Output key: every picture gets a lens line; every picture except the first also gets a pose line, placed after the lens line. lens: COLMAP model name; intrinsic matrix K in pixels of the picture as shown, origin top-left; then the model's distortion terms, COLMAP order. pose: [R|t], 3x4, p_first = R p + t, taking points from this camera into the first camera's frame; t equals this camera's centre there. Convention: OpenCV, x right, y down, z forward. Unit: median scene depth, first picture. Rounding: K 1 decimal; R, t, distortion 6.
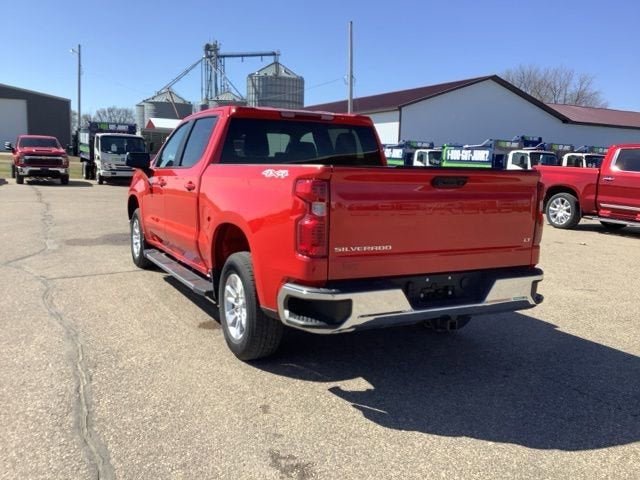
lens RADIAL K [[581.8, 0, 320.0], [0, 581.8, 240.0], [0, 0, 1]] dist [0.128373, -0.259301]
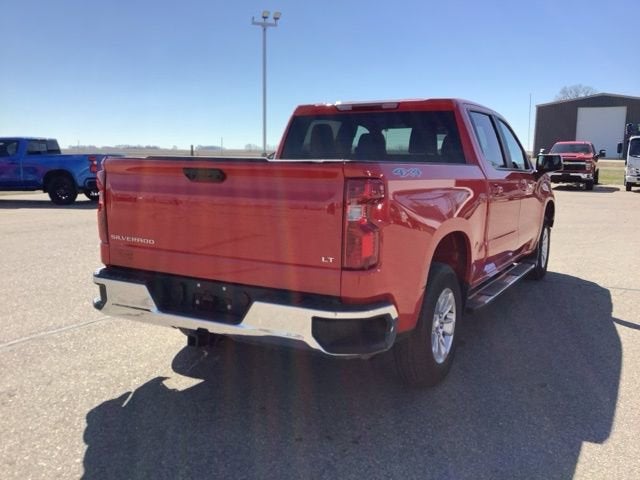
lens RADIAL K [[581.8, 0, 320.0], [0, 581.8, 240.0], [0, 0, 1]] dist [0.128373, -0.259301]
pose [[0.536463, 0.092812, -0.838805, 0.562403], [-0.103690, 0.993652, 0.043630, -0.031828], [0.837530, 0.063570, 0.542681, 0.368215]]
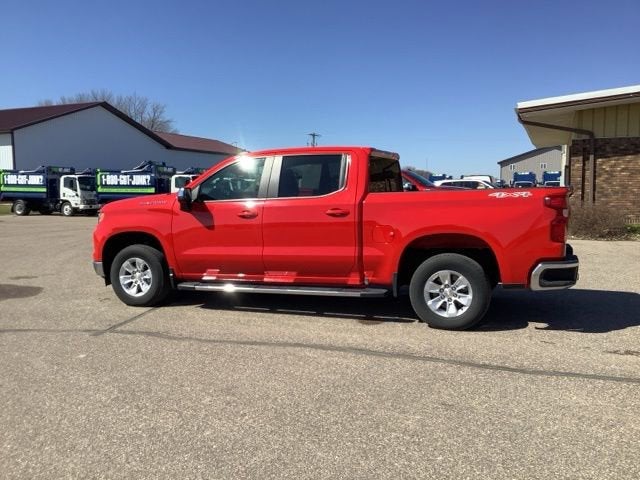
lens RADIAL K [[581.8, 0, 320.0], [0, 581.8, 240.0], [0, 0, 1]] dist [0.128373, -0.259301]
pose [[0.746974, -0.097877, 0.657610, -0.799878], [0.123224, 0.992349, 0.007730, -0.037461], [-0.653335, 0.075259, 0.753319, 0.094079]]
